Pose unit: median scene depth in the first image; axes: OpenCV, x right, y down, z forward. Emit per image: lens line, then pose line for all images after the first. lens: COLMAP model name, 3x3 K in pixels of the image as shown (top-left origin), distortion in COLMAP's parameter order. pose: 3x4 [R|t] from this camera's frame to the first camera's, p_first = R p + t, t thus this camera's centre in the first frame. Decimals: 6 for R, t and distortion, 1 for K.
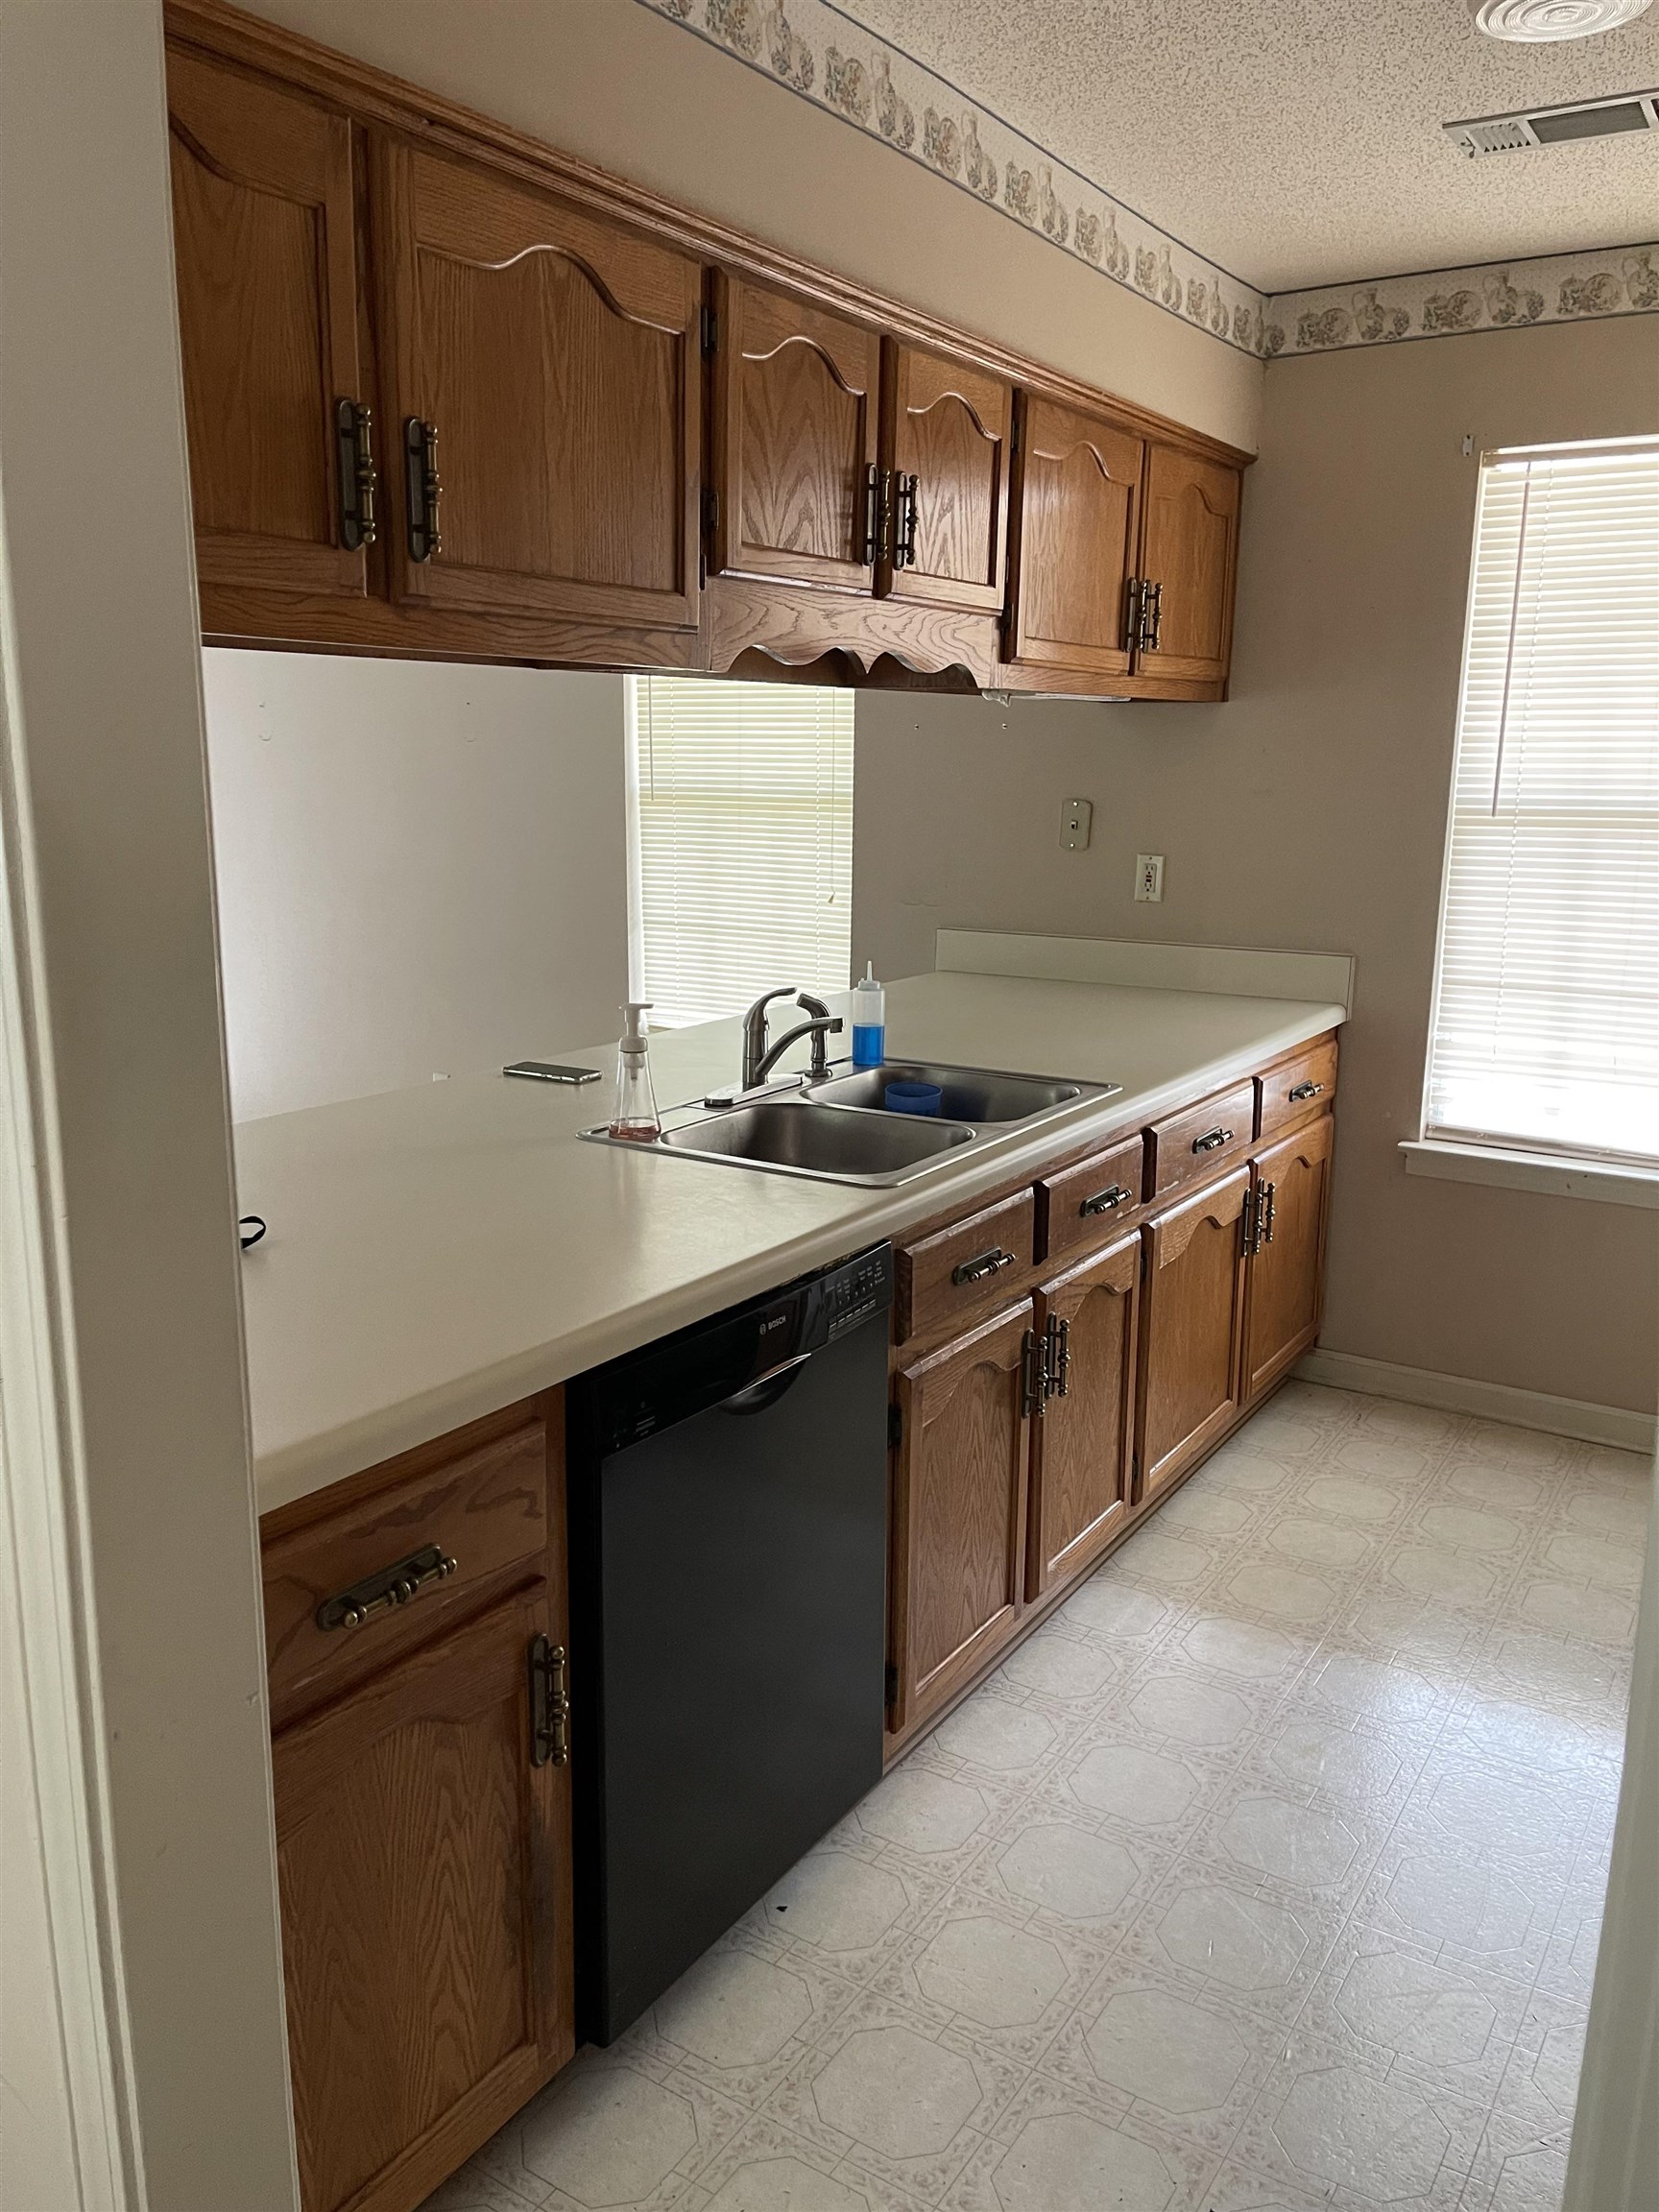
lens RADIAL K [[1689.7, 0, 829.5], [0, 1689.7, 1106.0], [0, 0, 1]] dist [0.040841, -0.001680]
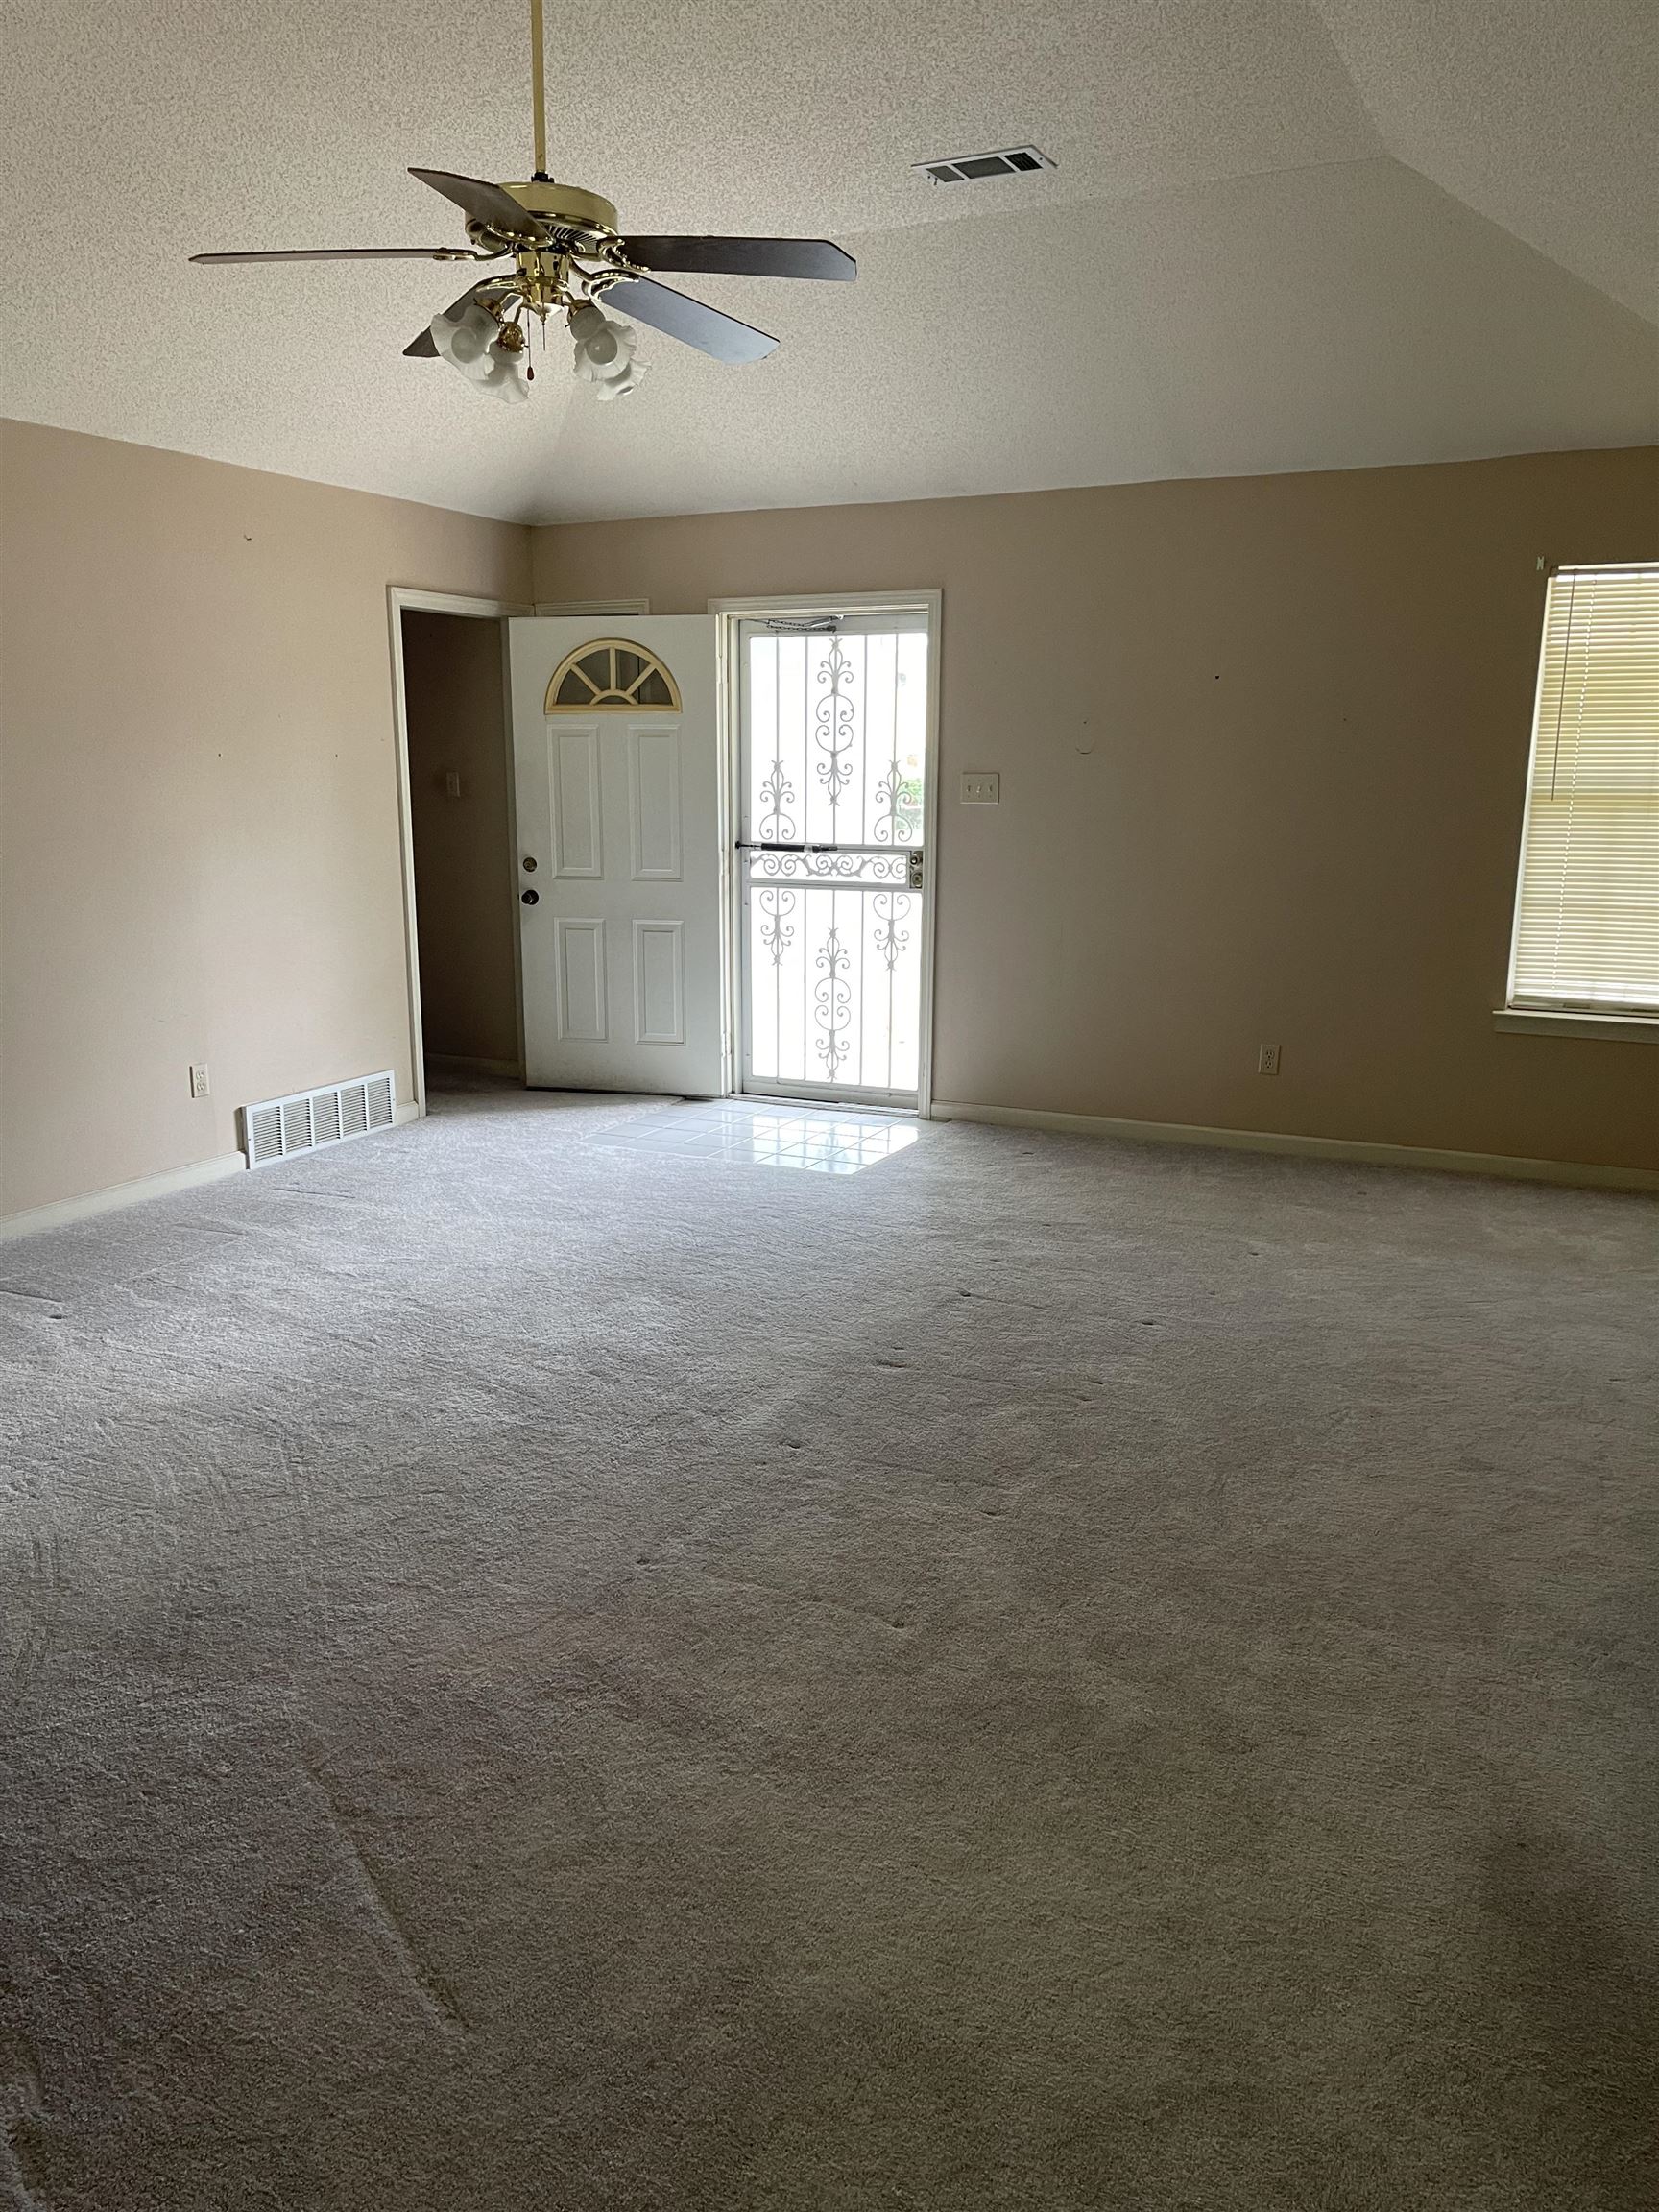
lens RADIAL K [[1647.8, 0, 825.8], [0, 1647.8, 1161.8], [0, 0, 1]] dist [-0.000506, -0.000892]
pose [[0.992258, -0.039614, 0.117708, -0.554770], [0.035104, 0.998577, 0.040146, 0.094704], [-0.119131, -0.035703, 0.992236, -0.521943]]
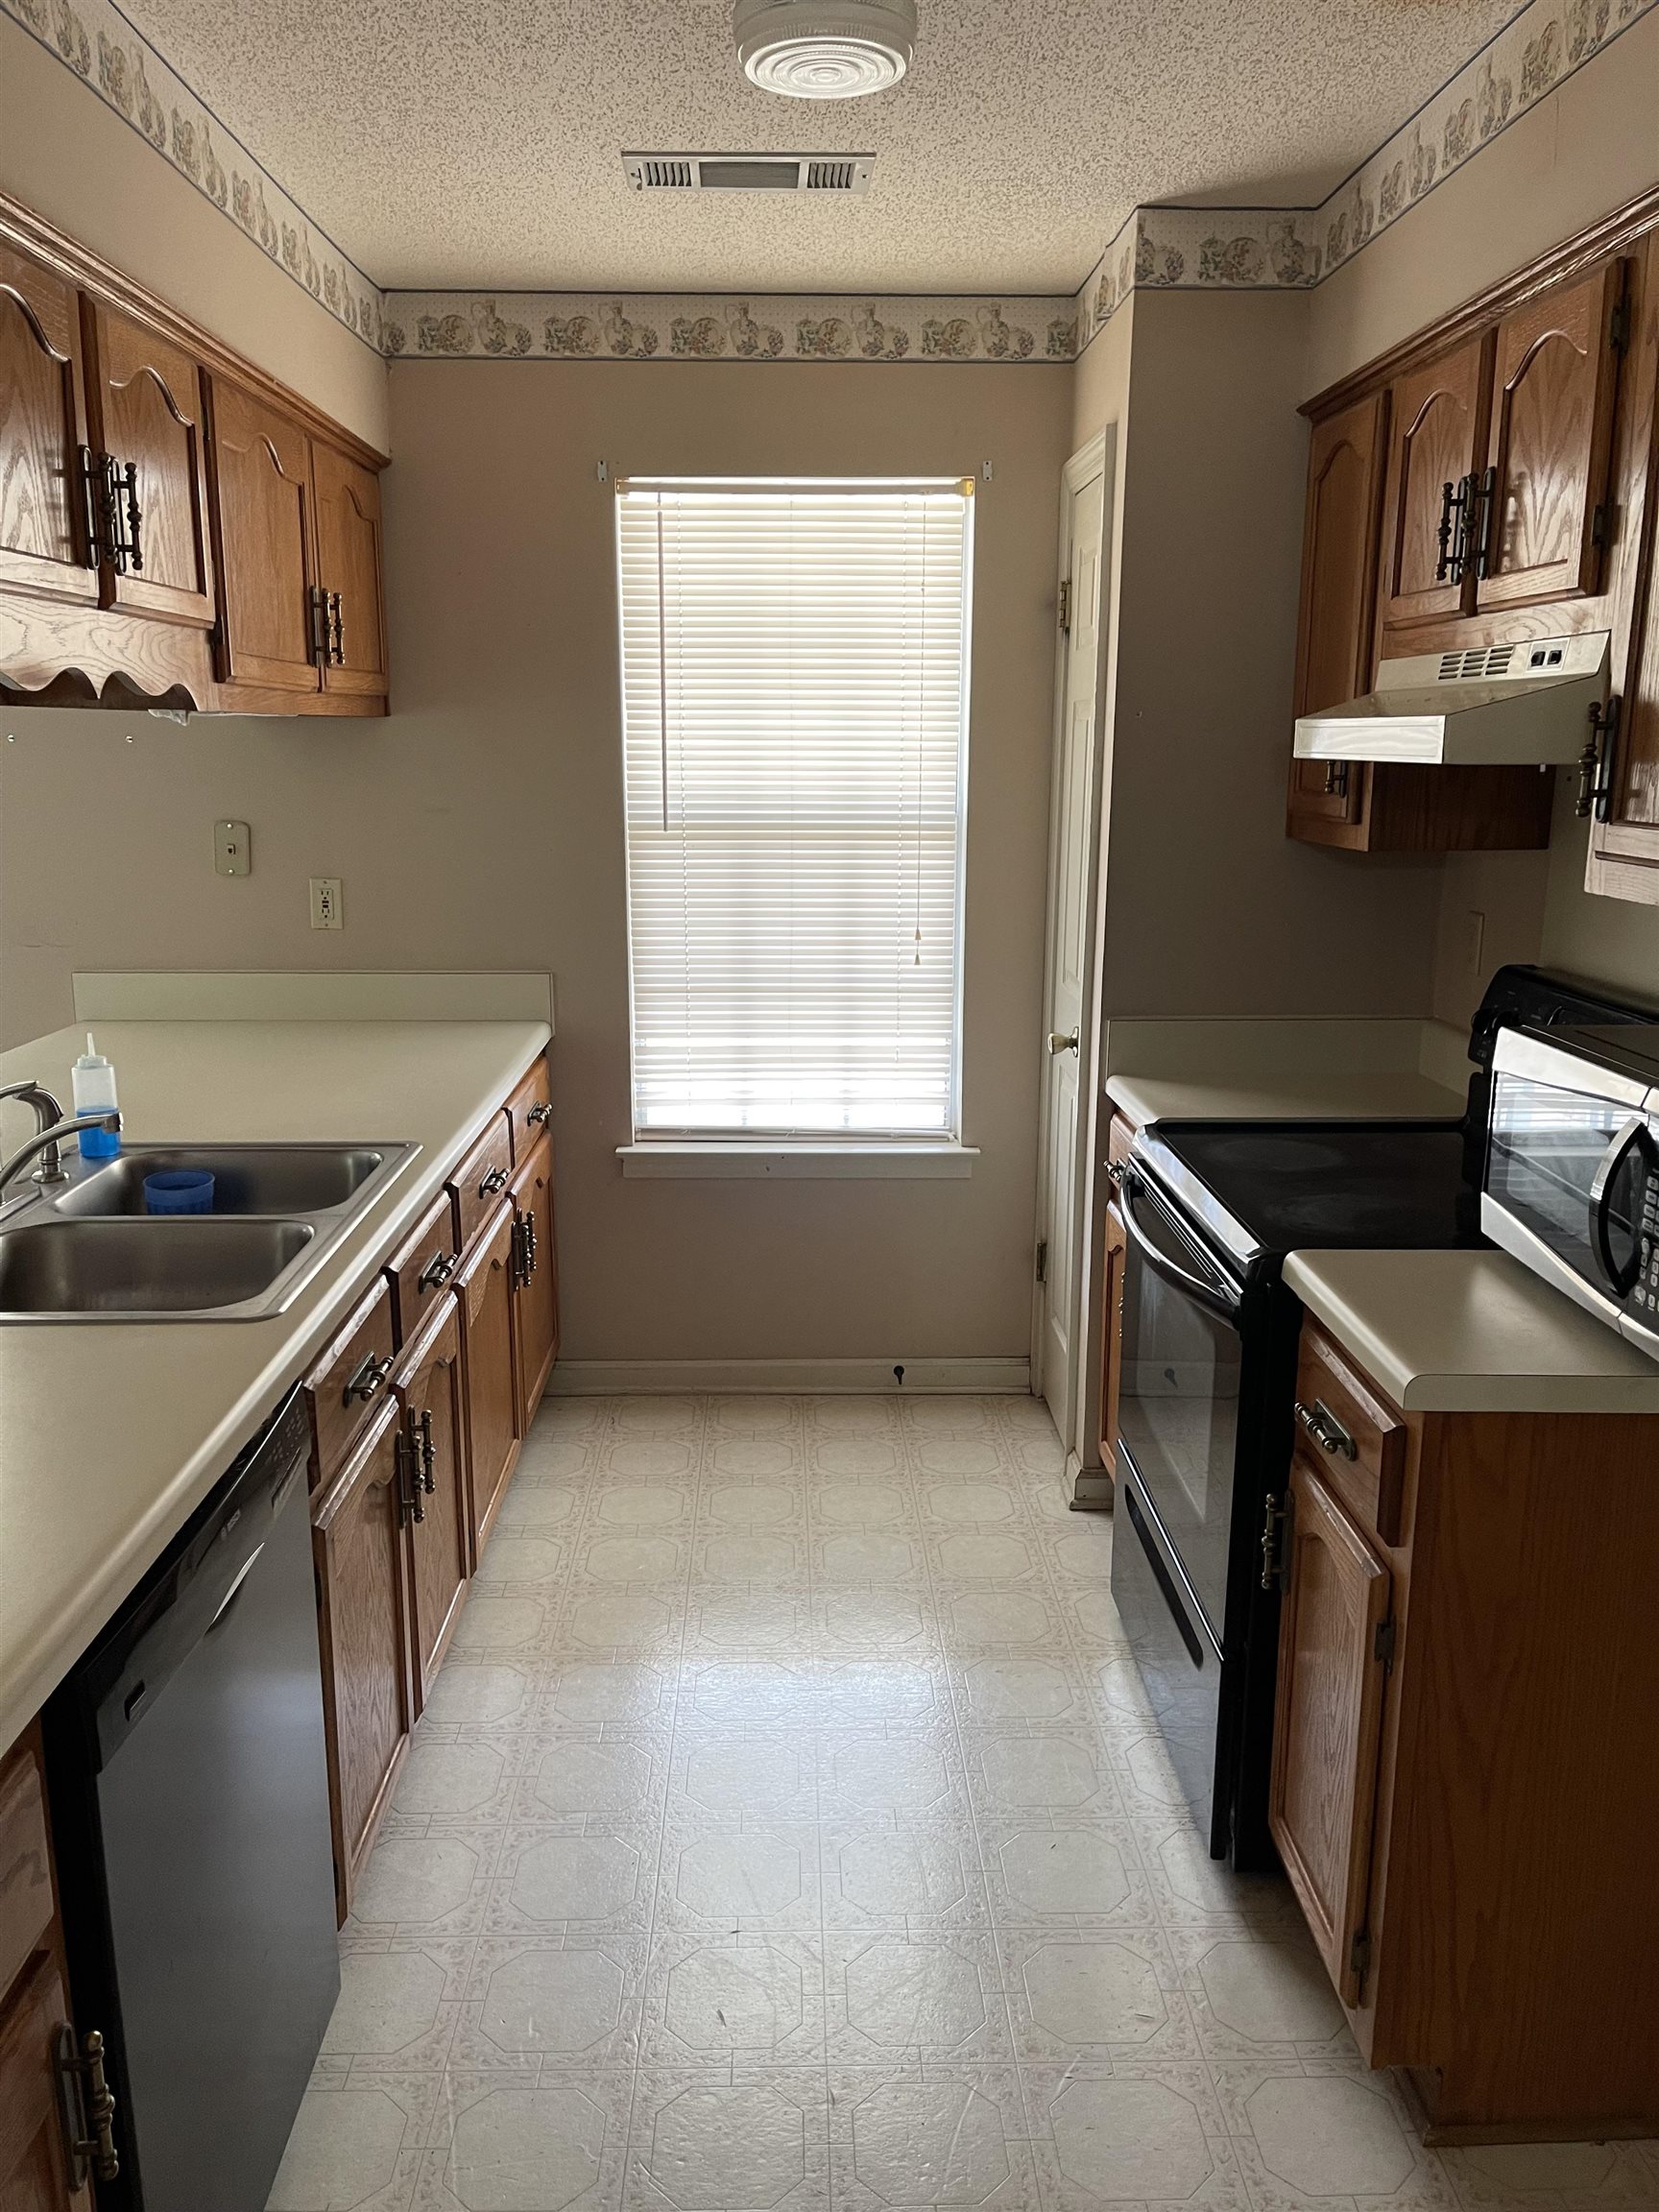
lens RADIAL K [[1666.7, 0, 825.6], [0, 1666.7, 1115.4], [0, 0, 1]] dist [0.070183, -0.082567]
pose [[0.830848, -0.127744, 0.541639, -0.127519], [0.118026, 0.991605, 0.052821, -0.045612], [-0.543840, 0.020041, 0.838950, 0.098821]]
